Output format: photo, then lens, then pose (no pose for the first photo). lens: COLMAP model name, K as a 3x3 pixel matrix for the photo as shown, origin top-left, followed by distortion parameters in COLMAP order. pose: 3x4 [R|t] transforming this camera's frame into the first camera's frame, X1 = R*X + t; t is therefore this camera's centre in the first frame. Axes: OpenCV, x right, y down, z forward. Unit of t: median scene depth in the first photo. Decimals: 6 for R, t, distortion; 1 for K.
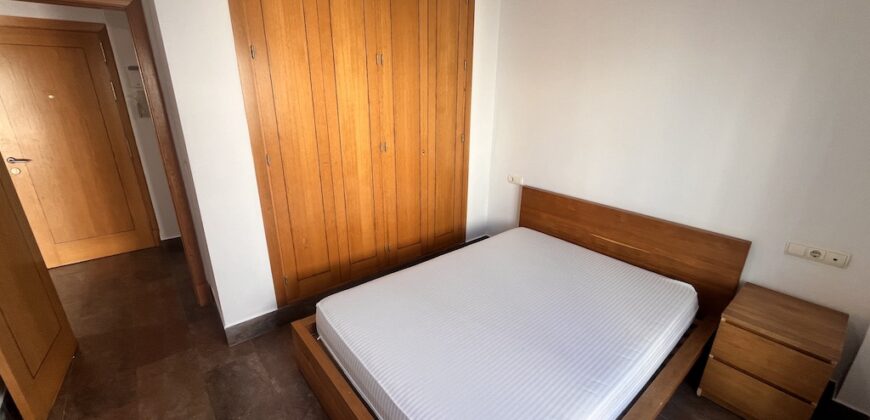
lens RADIAL K [[356.7, 0, 435.1], [0, 356.7, 210.3], [0, 0, 1]] dist [-0.001095, -0.000480]
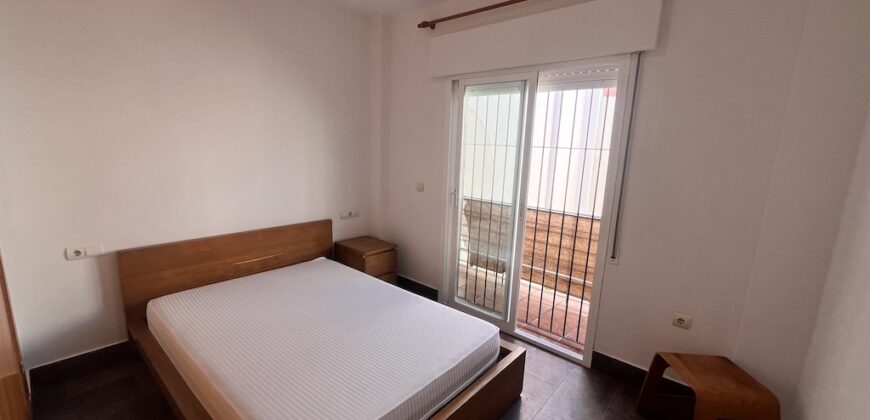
lens RADIAL K [[356.7, 0, 435.0], [0, 356.7, 211.8], [0, 0, 1]] dist [-0.001095, -0.000480]
pose [[-0.185223, -0.189658, 0.964221, -0.698984], [0.281655, 0.929788, 0.236991, -0.169854], [-0.941468, 0.315474, -0.118800, 0.587465]]
